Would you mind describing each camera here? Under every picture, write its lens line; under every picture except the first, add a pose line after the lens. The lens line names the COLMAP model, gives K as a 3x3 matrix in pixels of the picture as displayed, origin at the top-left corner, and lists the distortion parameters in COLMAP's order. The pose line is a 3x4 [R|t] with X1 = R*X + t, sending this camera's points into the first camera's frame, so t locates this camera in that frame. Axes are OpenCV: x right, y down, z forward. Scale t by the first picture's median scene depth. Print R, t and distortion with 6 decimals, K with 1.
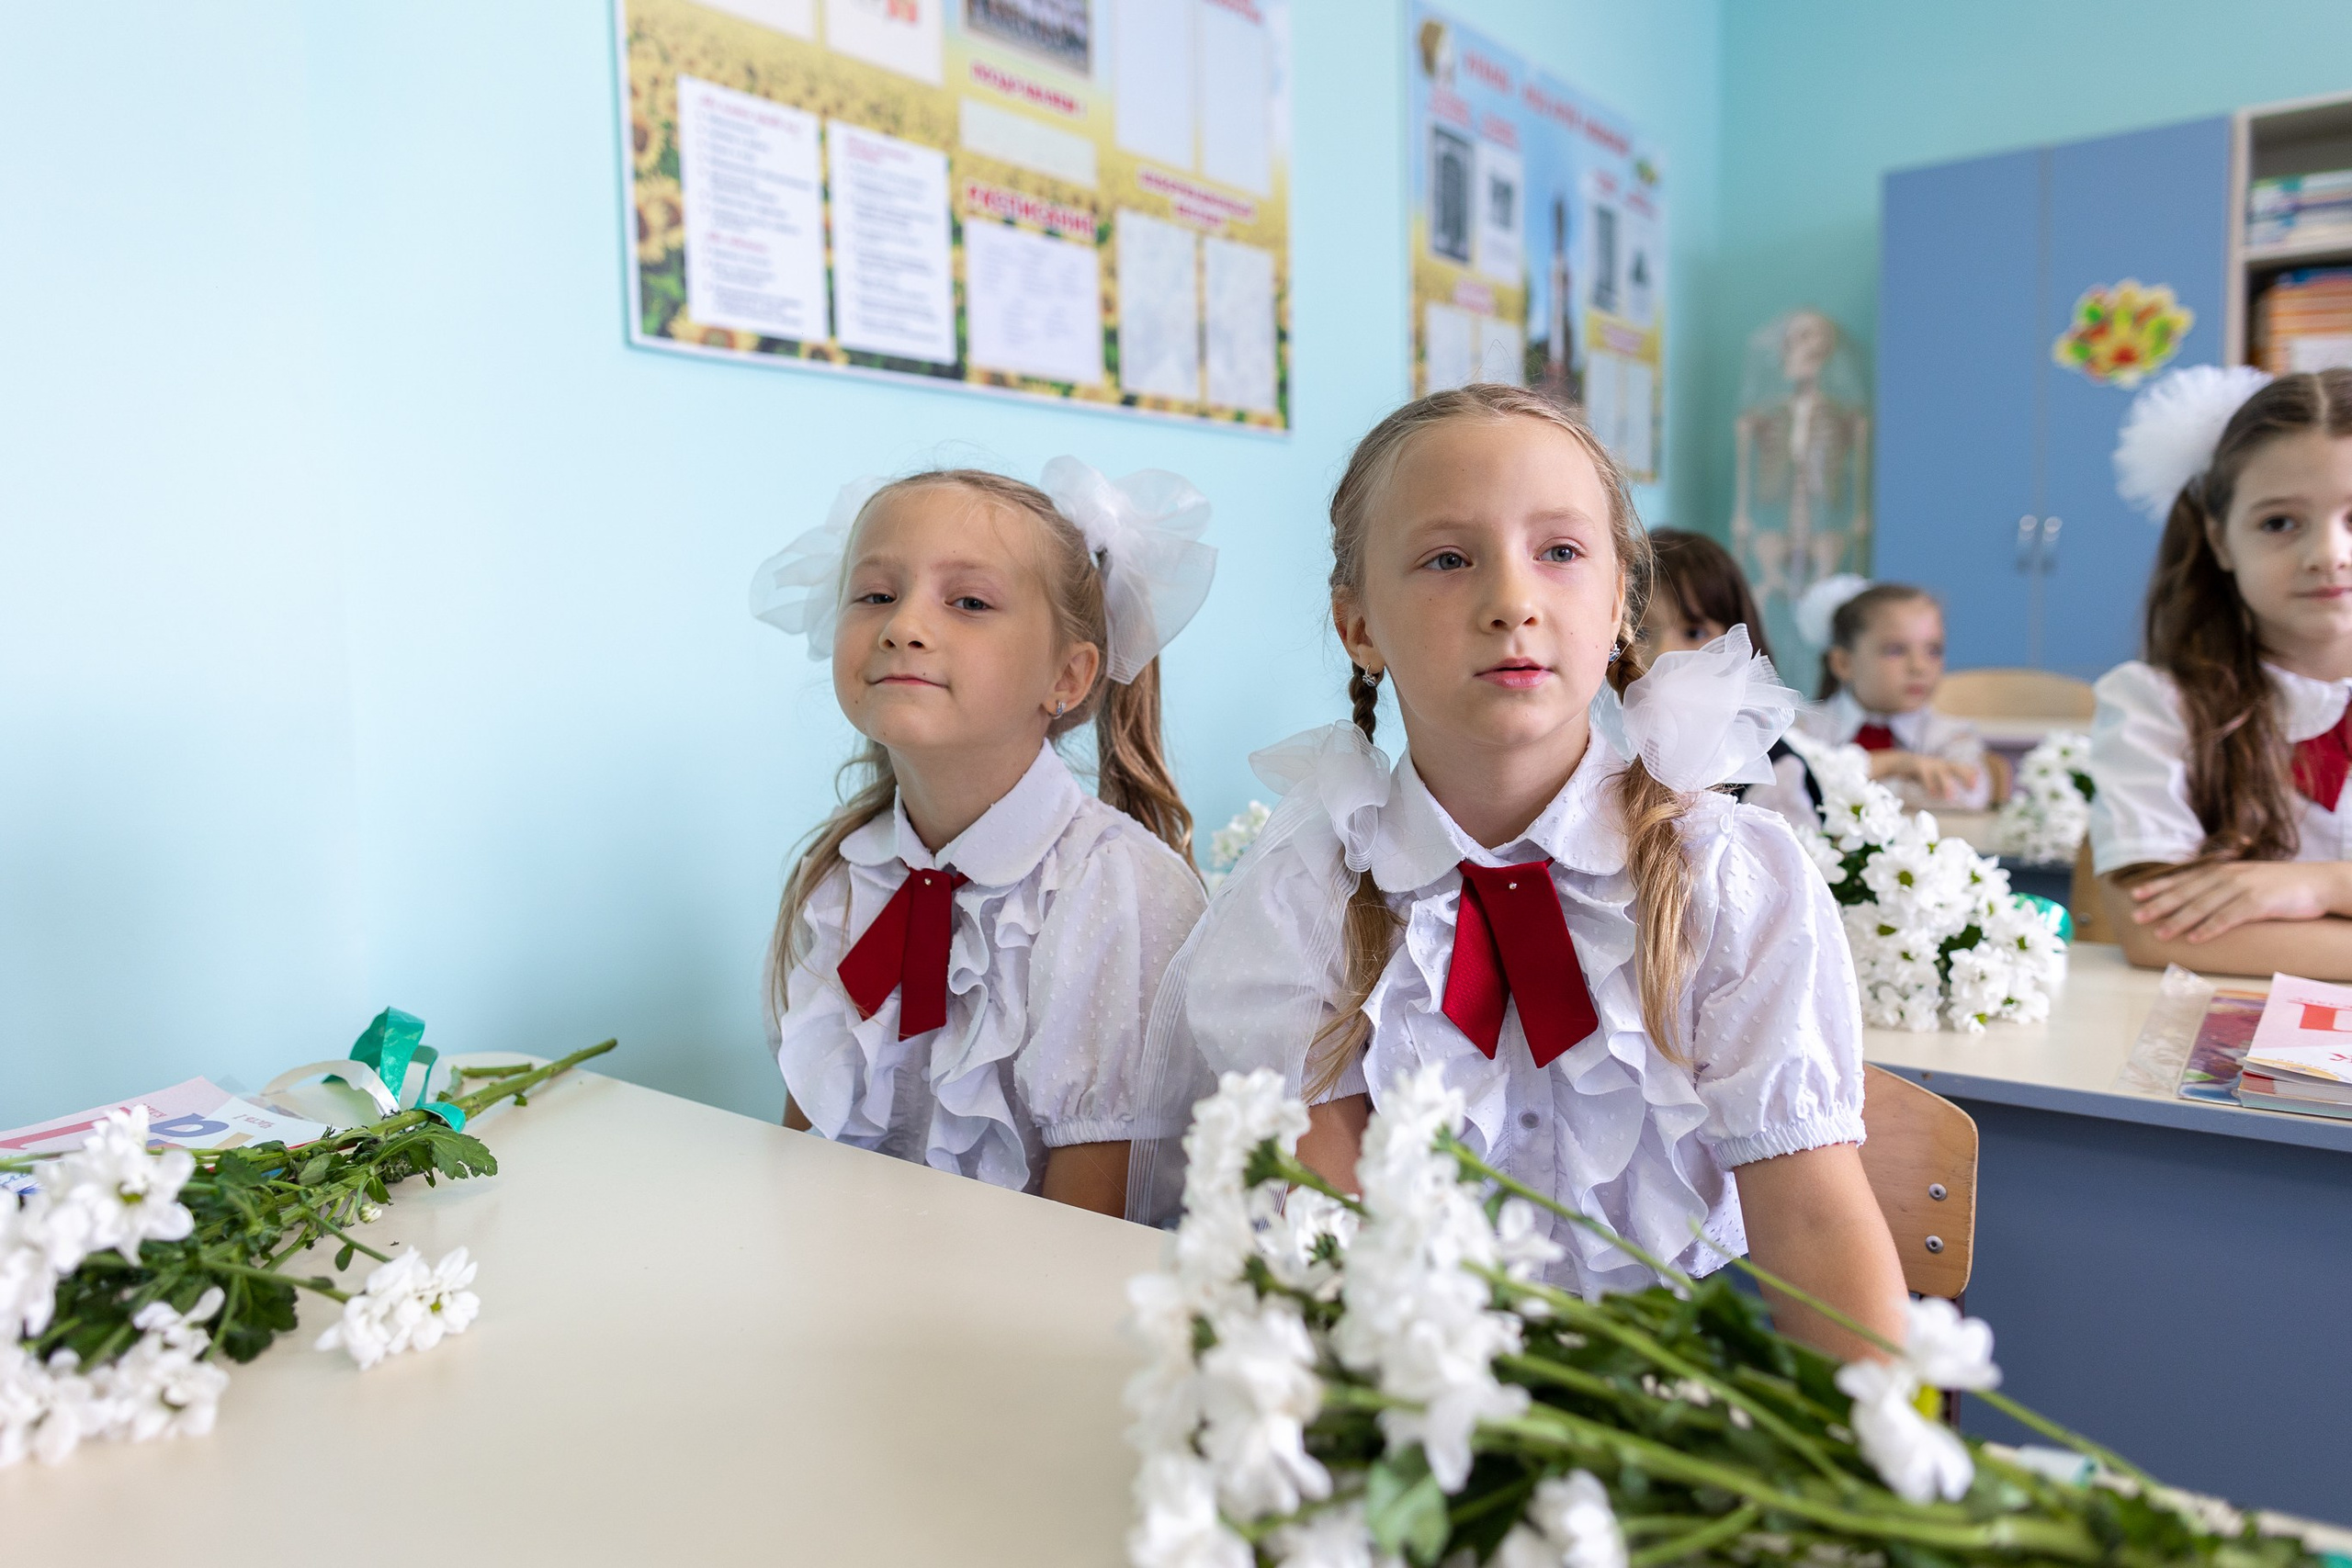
lens RADIAL K [[1634.6, 0, 1153.6], [0, 1634.6, 800.1], [0, 0, 1]] dist [0.013559, -0.021305]
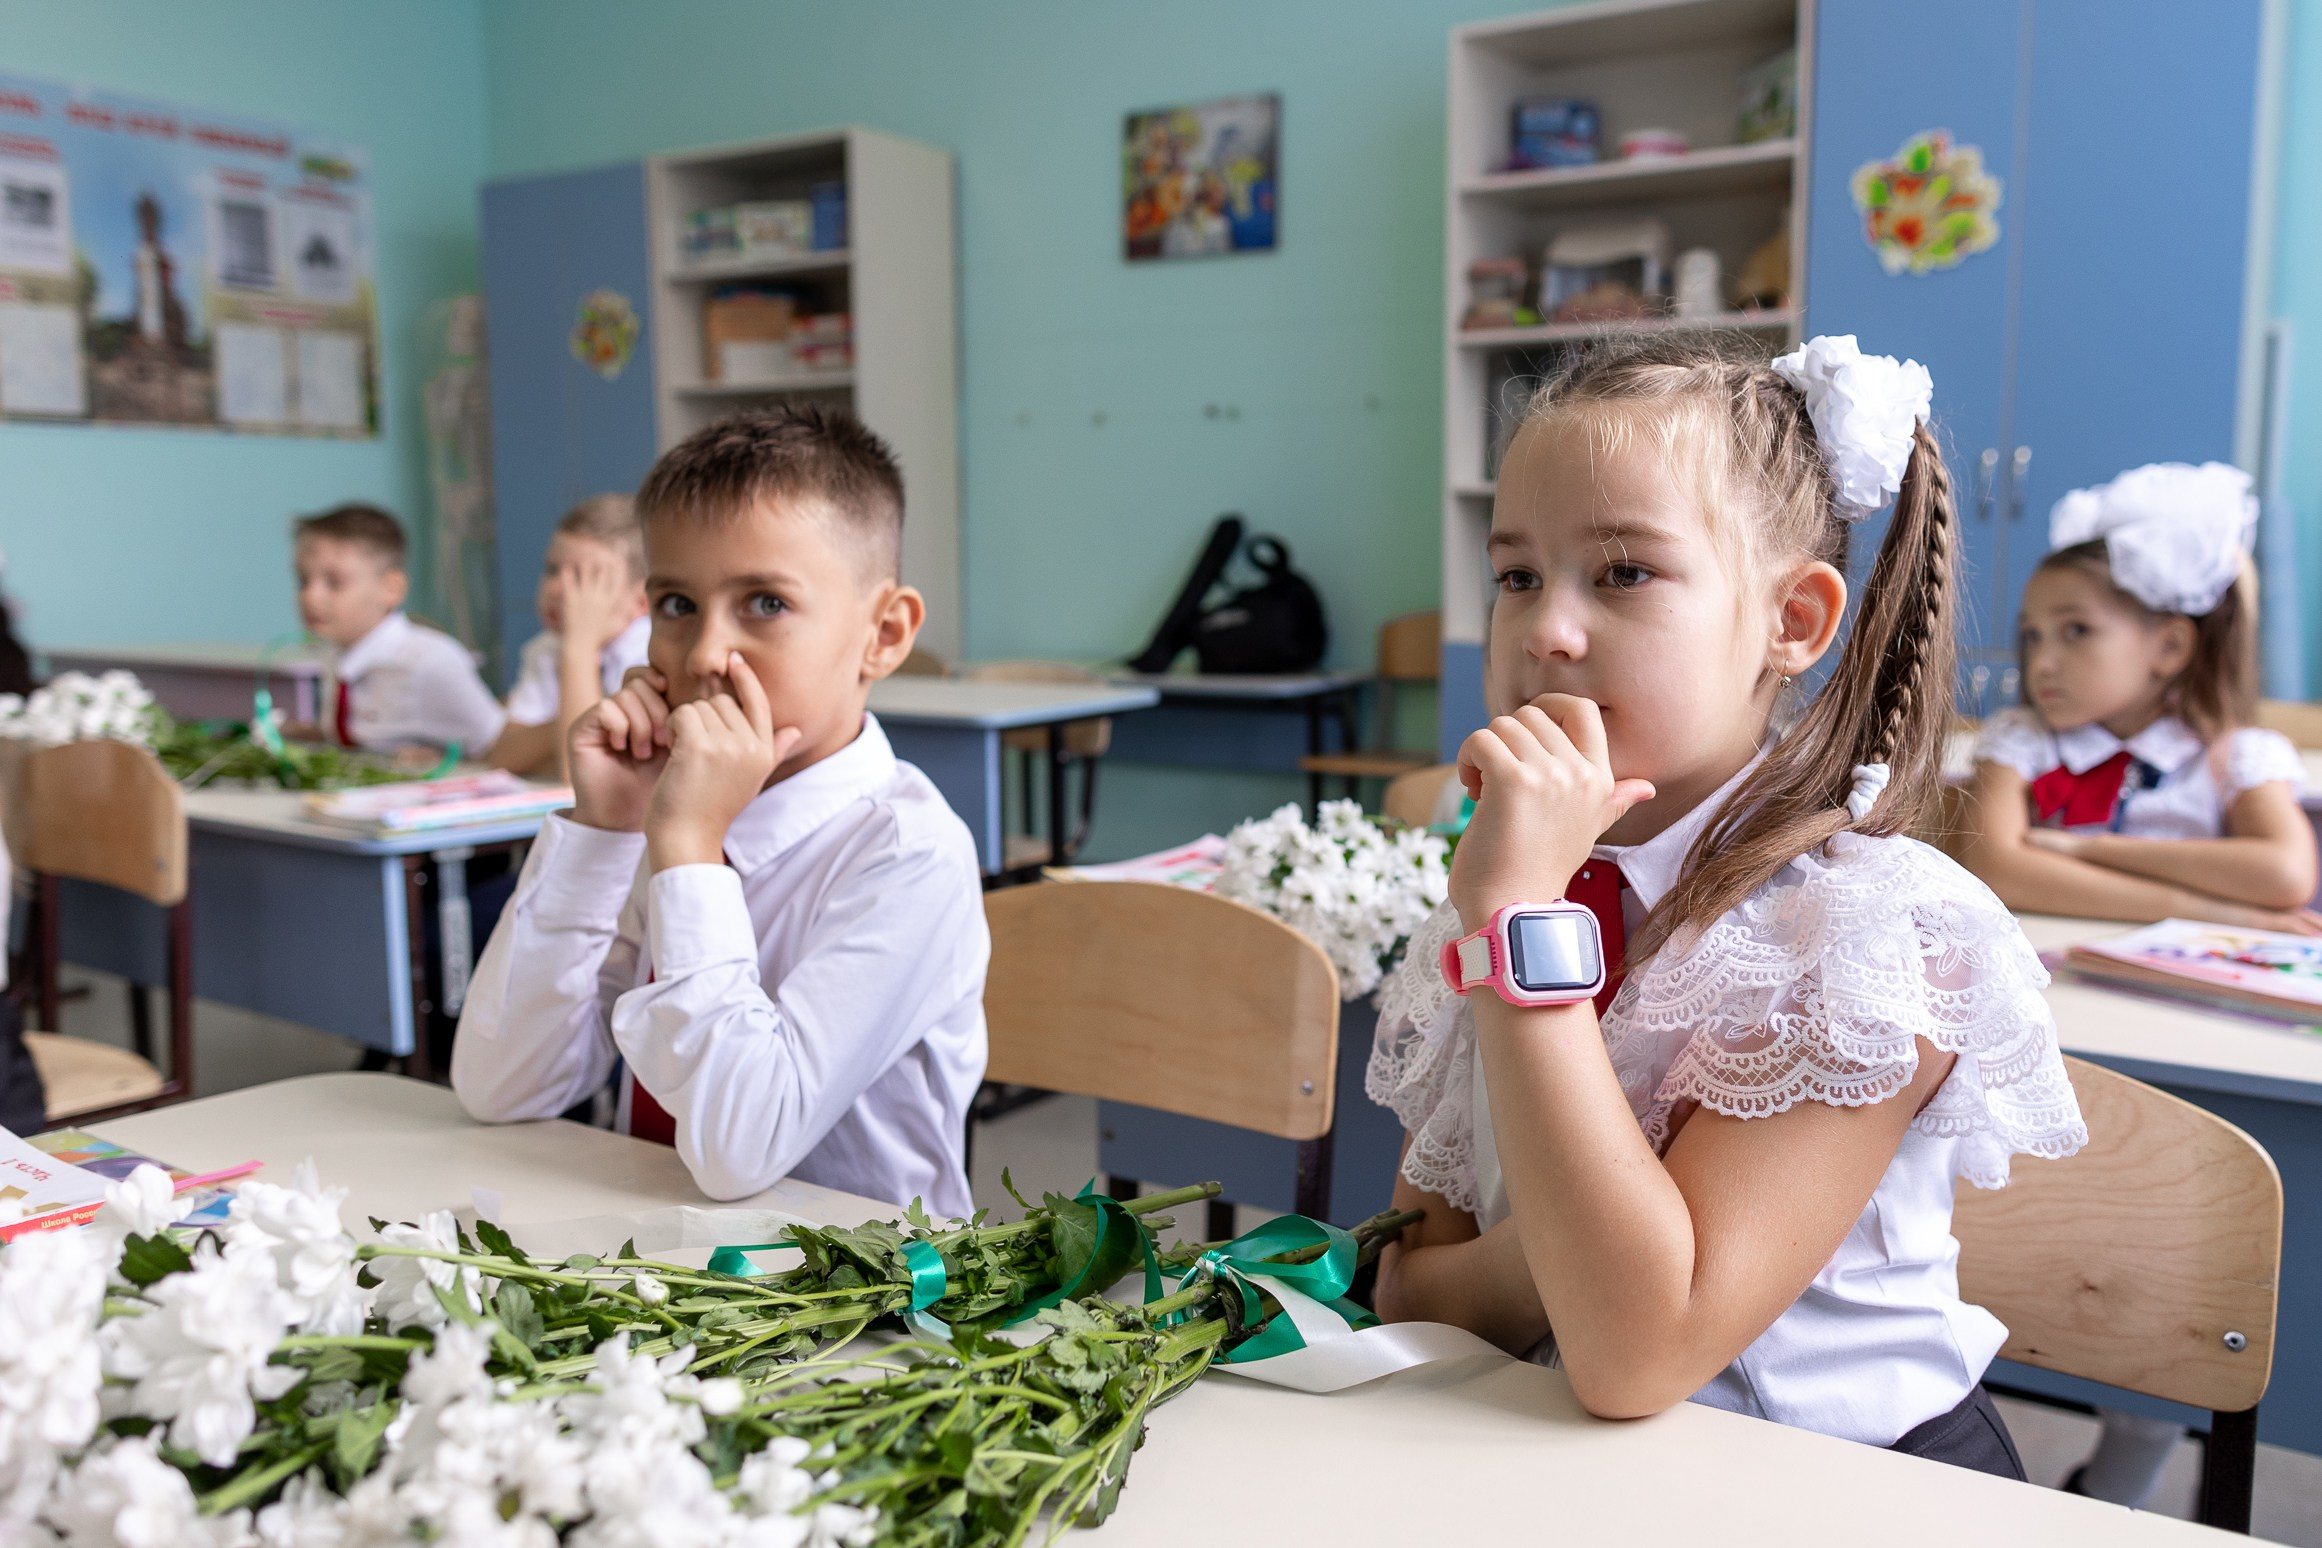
lens RADIAL K [[1805.0, 0, 1162.7], [0, 1805.0, 764.0], [0, 0, 1]] dist [0.006404, -0.006912]
pose [[0.995205, 0.012315, 0.097028, 1.155906], [-0.014980, 0.999529, 0.026788, -0.009184], [-0.096653, -0.028113, 0.994921, -0.506299]]
